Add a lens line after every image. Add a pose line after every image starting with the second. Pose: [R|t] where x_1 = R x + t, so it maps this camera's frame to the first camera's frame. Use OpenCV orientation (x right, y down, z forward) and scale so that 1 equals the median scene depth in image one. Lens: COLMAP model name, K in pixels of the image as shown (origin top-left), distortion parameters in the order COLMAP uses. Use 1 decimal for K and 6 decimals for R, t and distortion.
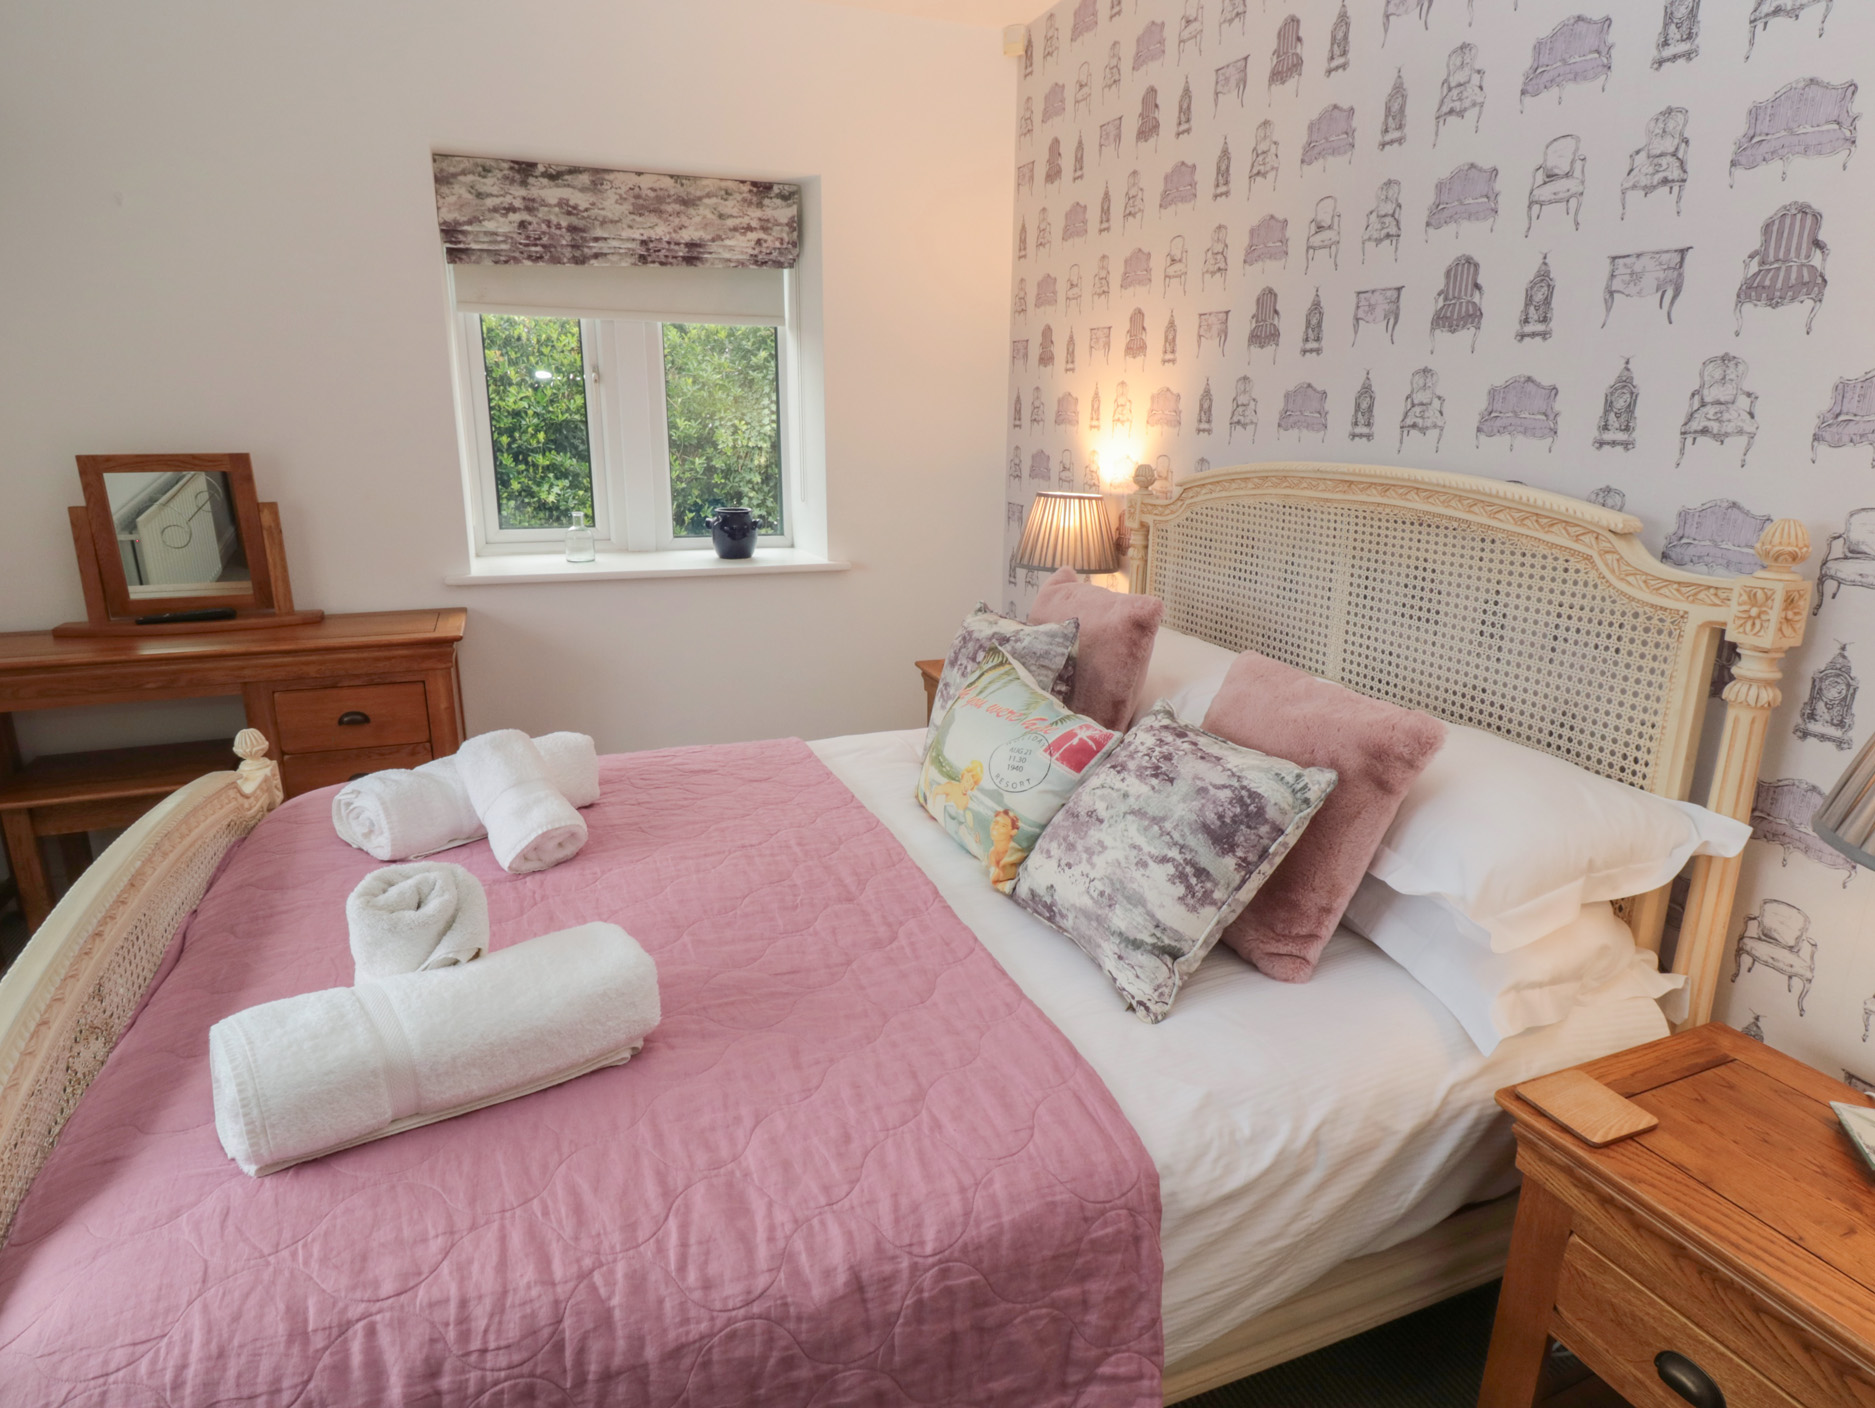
lens RADIAL K [[1059.7, 0, 944.1], [0, 1059.7, 706.9], [0, 0, 1]] dist [0.003593, -0.015824]
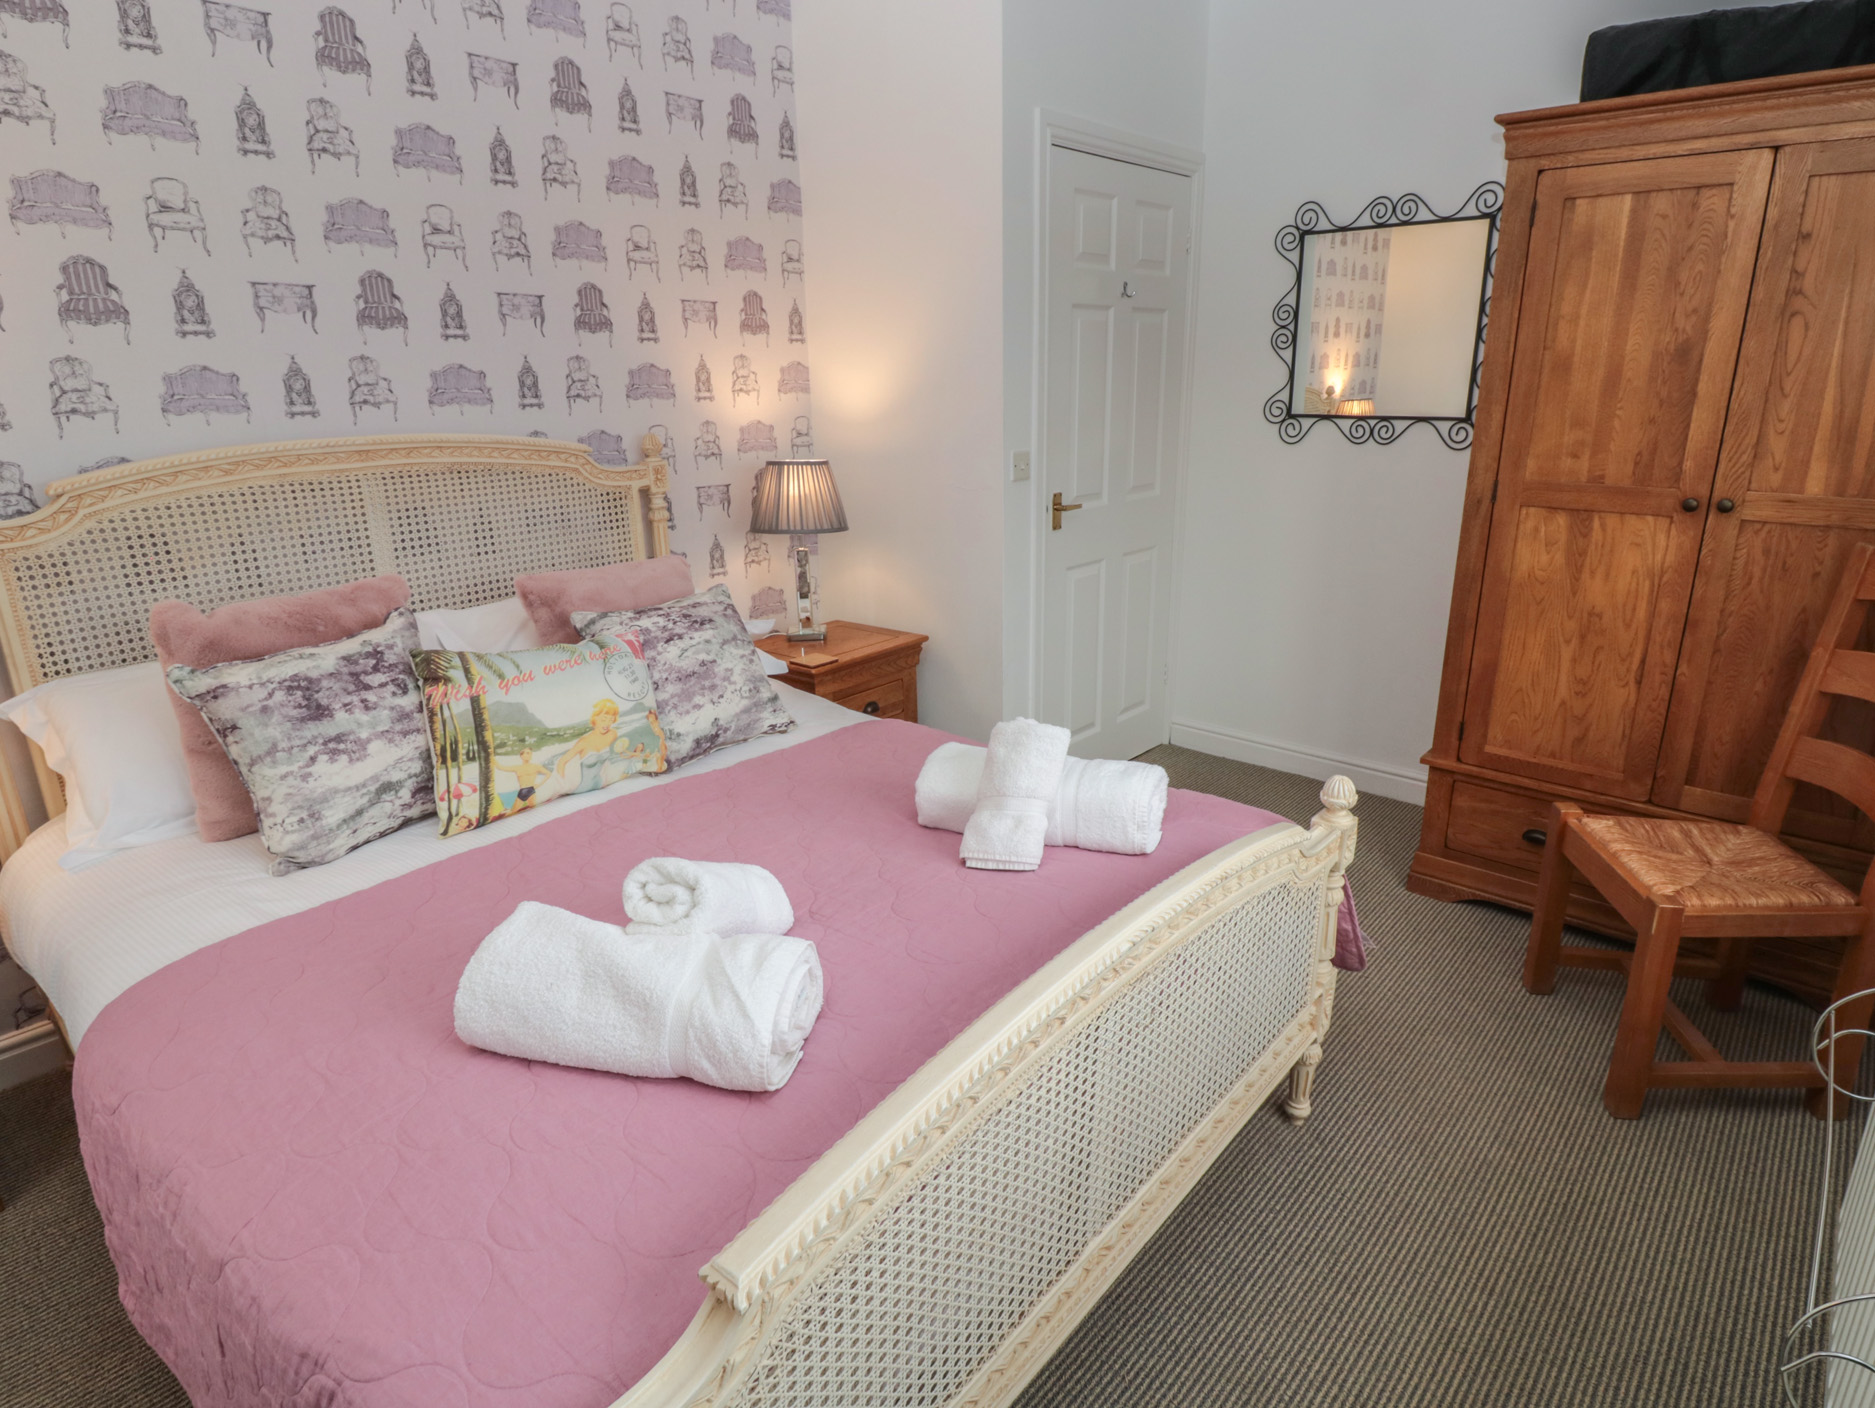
lens RADIAL K [[1059.7, 0, 954.6], [0, 1059.7, 694.3], [0, 0, 1]] dist [0.003593, -0.015824]
pose [[-0.470327, -0.253218, 0.845384, -1.159971], [0.248190, 0.881332, 0.402065, -0.332462], [-0.846874, 0.398917, -0.351668, 1.128961]]
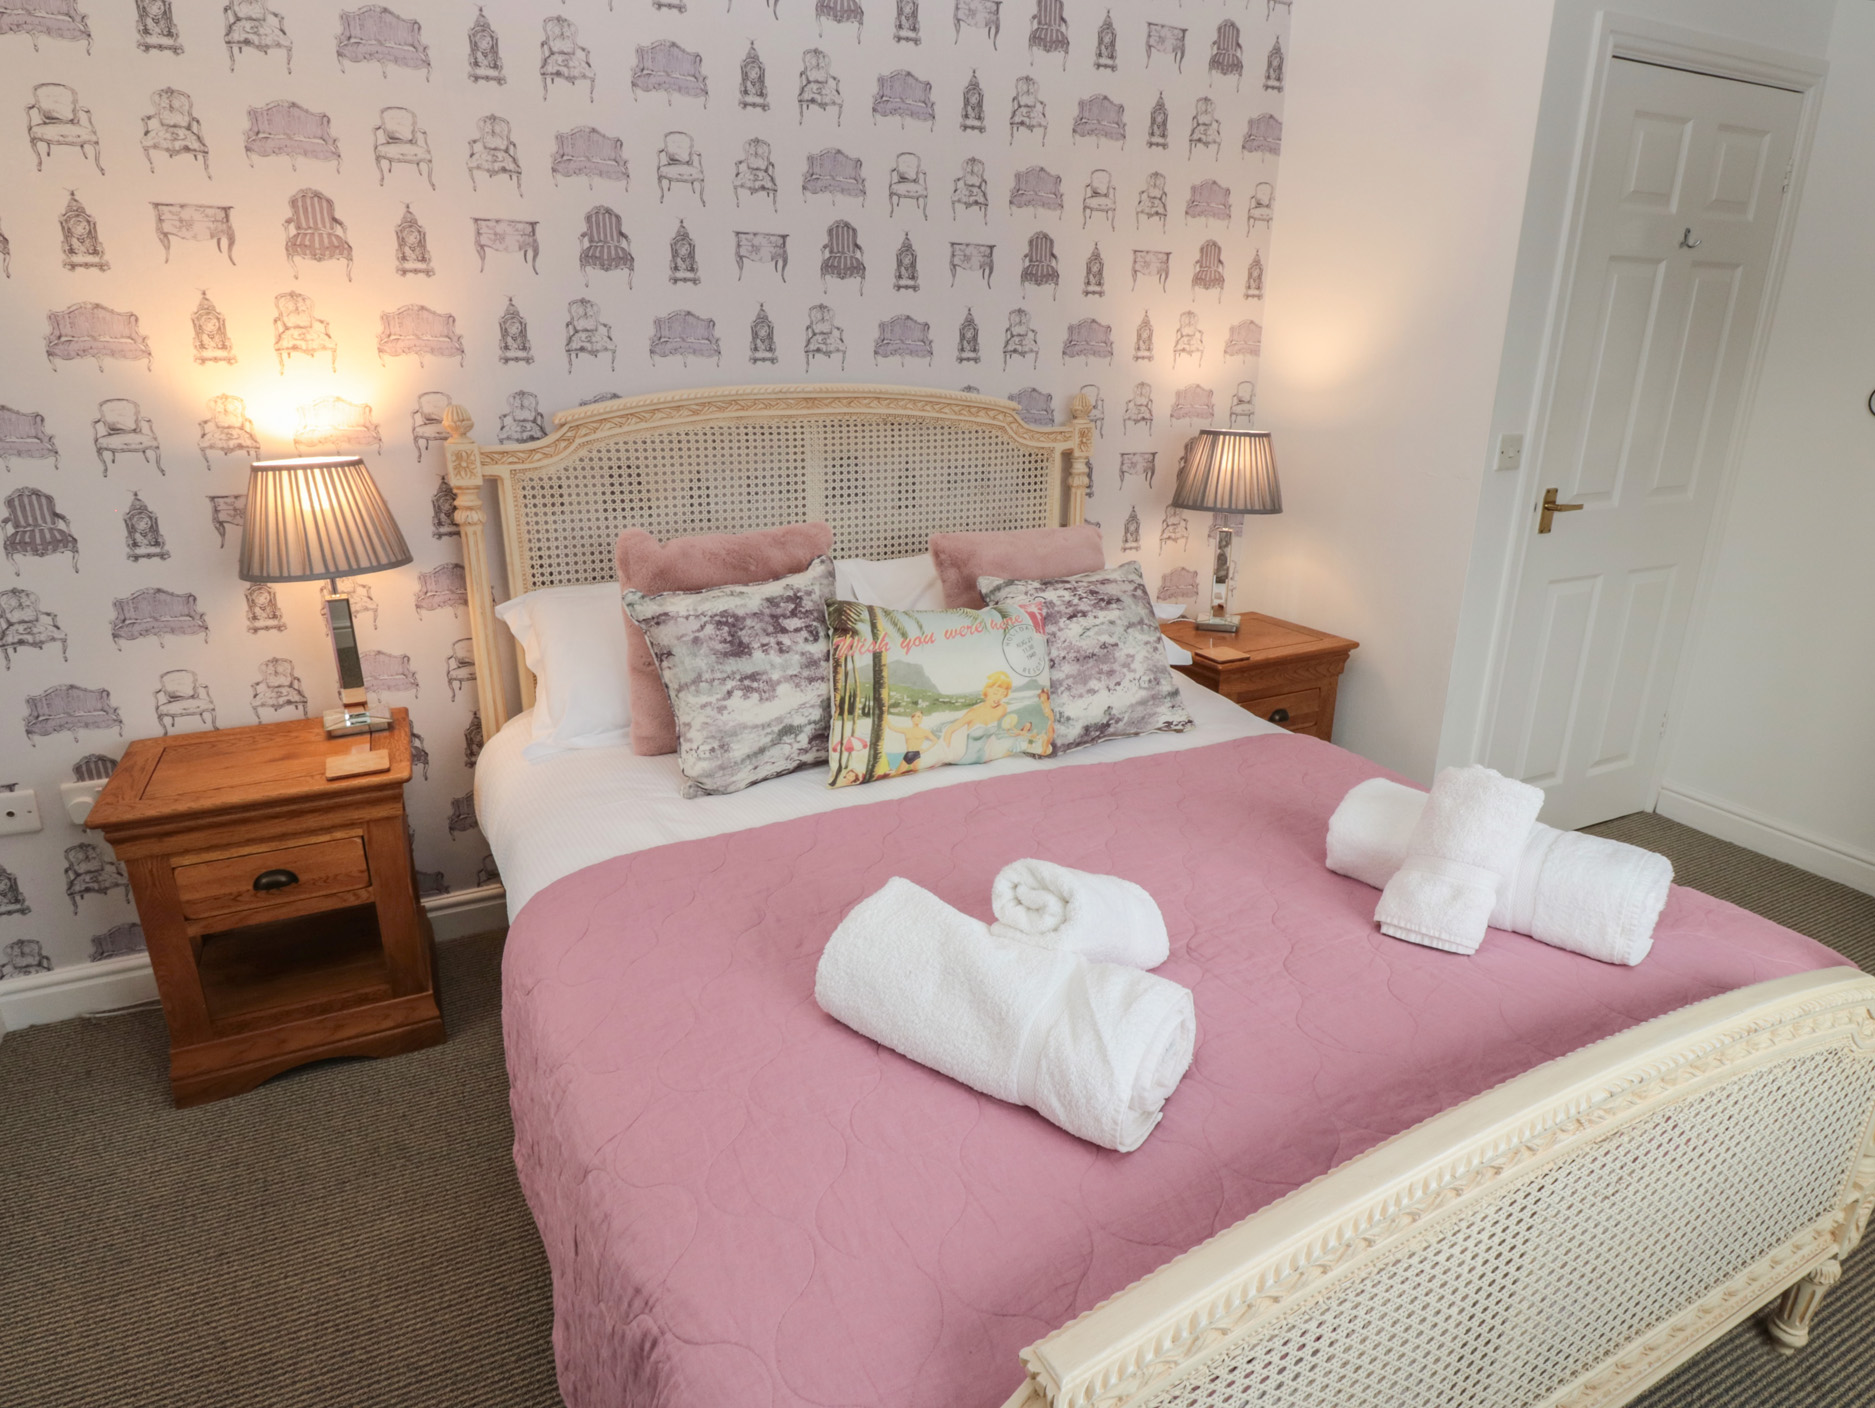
lens RADIAL K [[1059.7, 0, 931.1], [0, 1059.7, 703.7], [0, 0, 1]] dist [0.003593, -0.015824]
pose [[-0.092275, -0.331535, 0.938920, -1.040478], [0.257252, 0.902992, 0.344131, -0.326418], [-0.961929, 0.273294, 0.001964, 1.123343]]
